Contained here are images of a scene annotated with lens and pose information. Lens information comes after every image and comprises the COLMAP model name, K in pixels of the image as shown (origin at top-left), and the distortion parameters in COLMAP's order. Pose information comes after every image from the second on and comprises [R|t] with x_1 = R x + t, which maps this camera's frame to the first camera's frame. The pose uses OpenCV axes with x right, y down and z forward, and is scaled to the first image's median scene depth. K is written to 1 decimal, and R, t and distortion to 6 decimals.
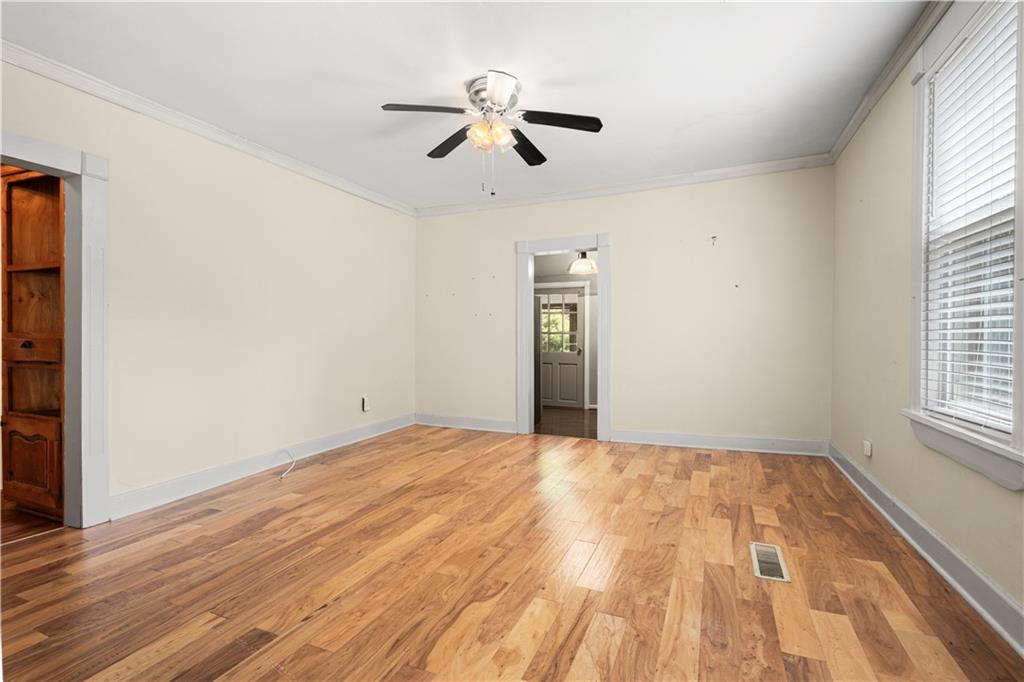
lens RADIAL K [[472.9, 0, 512.7], [0, 472.9, 339.9], [0, 0, 1]] dist [0.001049, 0.000130]
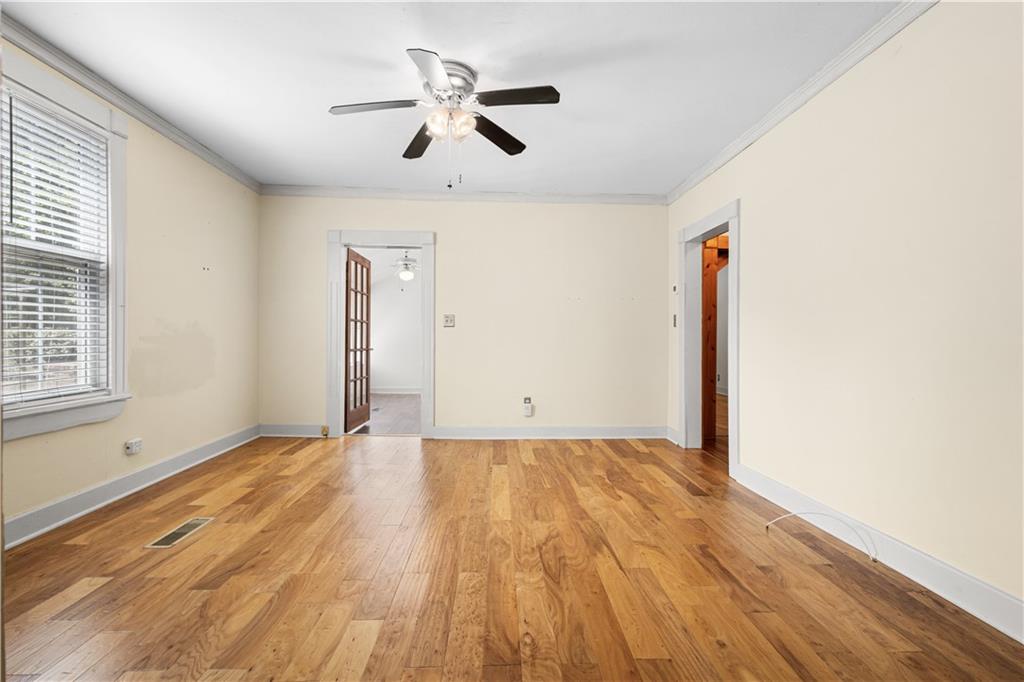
lens RADIAL K [[472.9, 0, 513.1], [0, 472.9, 339.1], [0, 0, 1]] dist [0.001049, 0.000130]
pose [[-0.905377, -0.002162, -0.424604, 0.248987], [-0.008022, 0.999896, 0.012015, -0.013994], [0.424533, 0.014284, -0.905300, 1.933687]]
